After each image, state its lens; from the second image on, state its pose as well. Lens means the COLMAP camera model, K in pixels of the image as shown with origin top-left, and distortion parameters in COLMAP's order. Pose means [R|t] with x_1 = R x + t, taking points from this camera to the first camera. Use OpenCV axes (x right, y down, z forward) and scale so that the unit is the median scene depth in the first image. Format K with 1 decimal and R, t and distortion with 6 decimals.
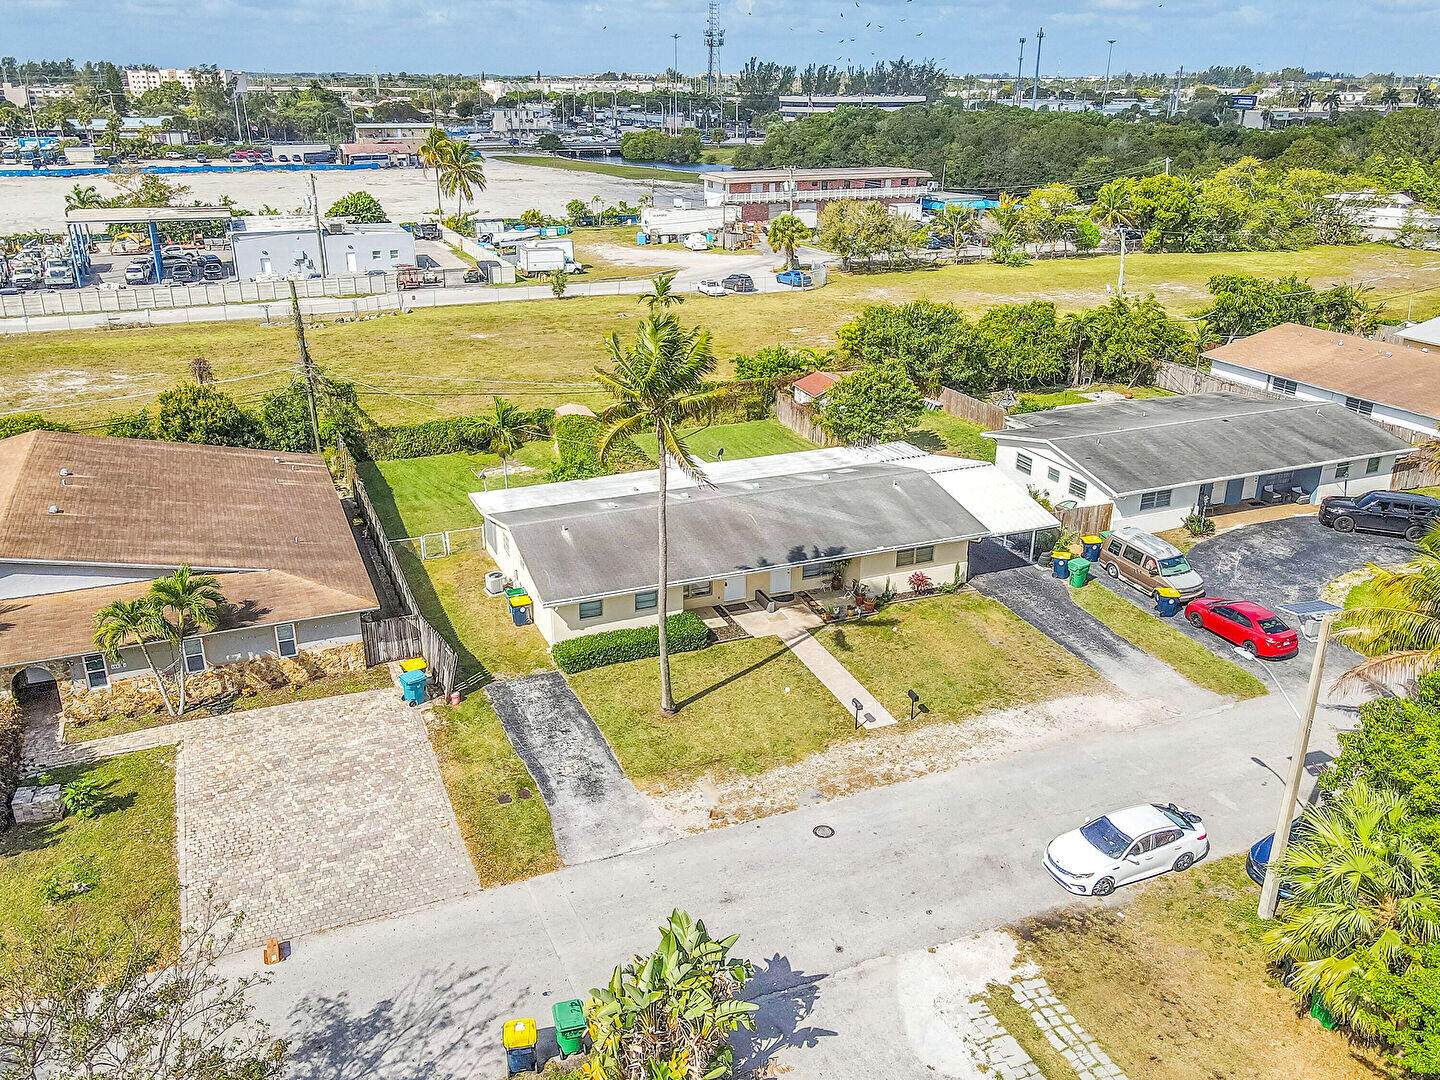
lens RADIAL K [[1148.9, 0, 720.0], [0, 1148.9, 540.0], [0, 0, 1]] dist [-0.002671, 0.070087]
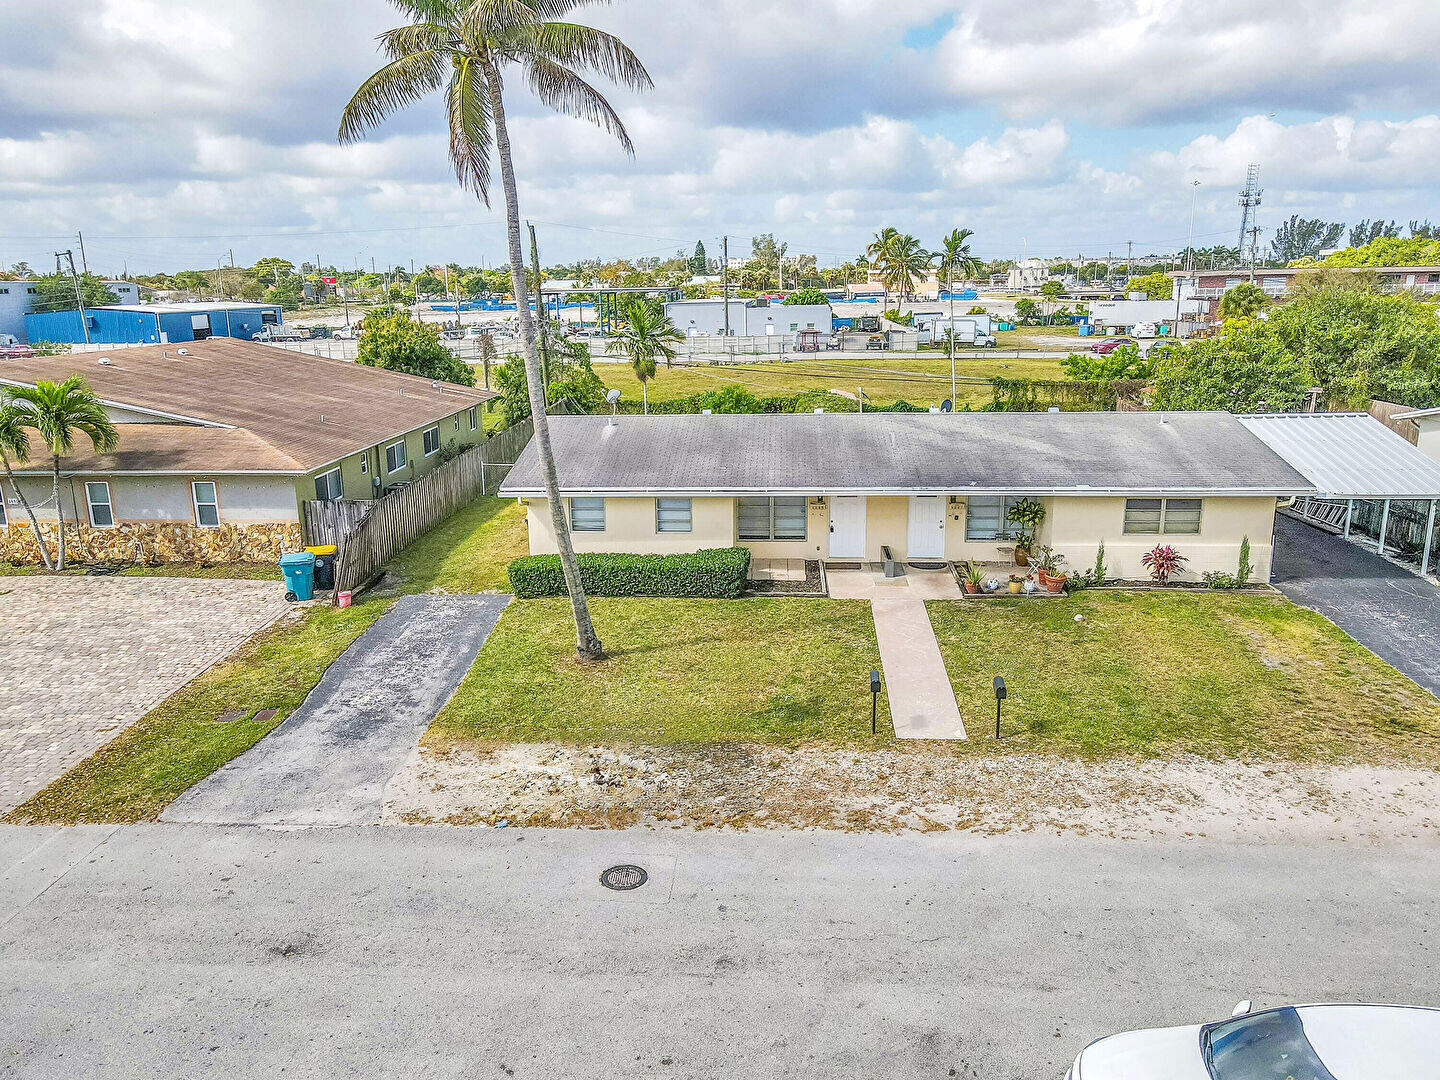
lens RADIAL K [[1061.8, 0, 726.2], [0, 1061.8, 539.0], [0, 0, 1]] dist [-0.001600, 0.042352]
pose [[0.895063, 0.088986, -0.436971, 0.238172], [-0.146709, 0.984102, -0.100103, 0.125504], [0.421116, 0.153706, 0.893888, 0.492647]]
